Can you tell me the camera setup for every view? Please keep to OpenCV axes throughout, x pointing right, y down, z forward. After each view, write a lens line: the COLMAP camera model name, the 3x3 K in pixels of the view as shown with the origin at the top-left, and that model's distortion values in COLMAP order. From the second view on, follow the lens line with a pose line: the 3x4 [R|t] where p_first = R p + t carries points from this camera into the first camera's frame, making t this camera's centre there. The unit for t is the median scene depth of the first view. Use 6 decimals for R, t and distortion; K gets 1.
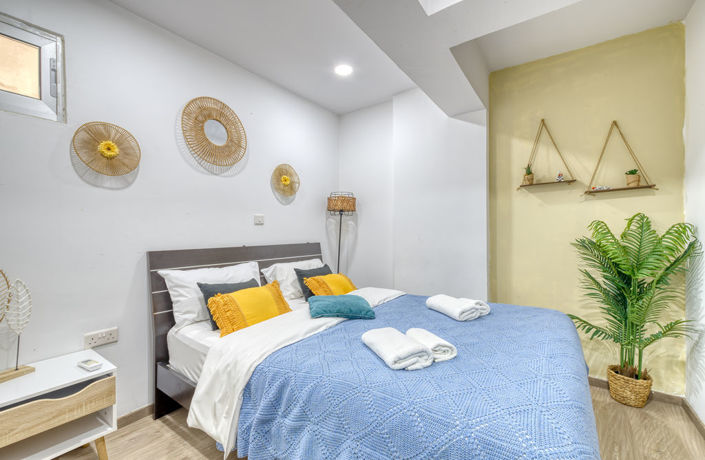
lens RADIAL K [[300.2, 0, 353.4], [0, 300.2, 232.6], [0, 0, 1]] dist [-0.001963, -0.000392]
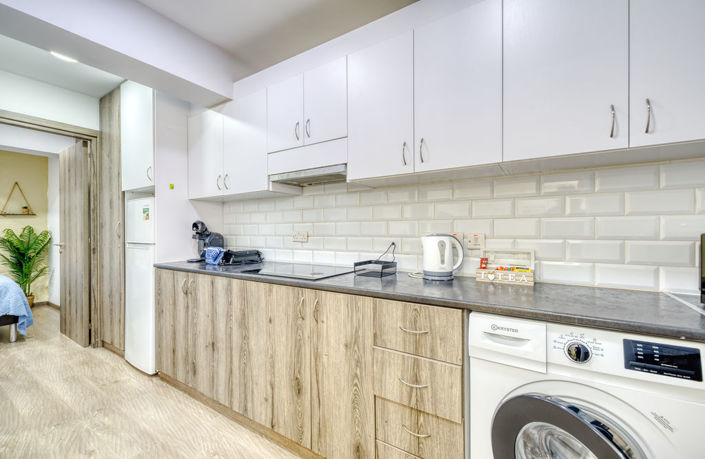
lens RADIAL K [[300.2, 0, 352.8], [0, 300.2, 230.9], [0, 0, 1]] dist [-0.001963, -0.000392]
pose [[-0.034673, 0.002890, 0.999395, -1.433727], [0.001979, 0.999994, -0.002823, -0.014870], [-0.999397, 0.001879, -0.034678, -1.413227]]
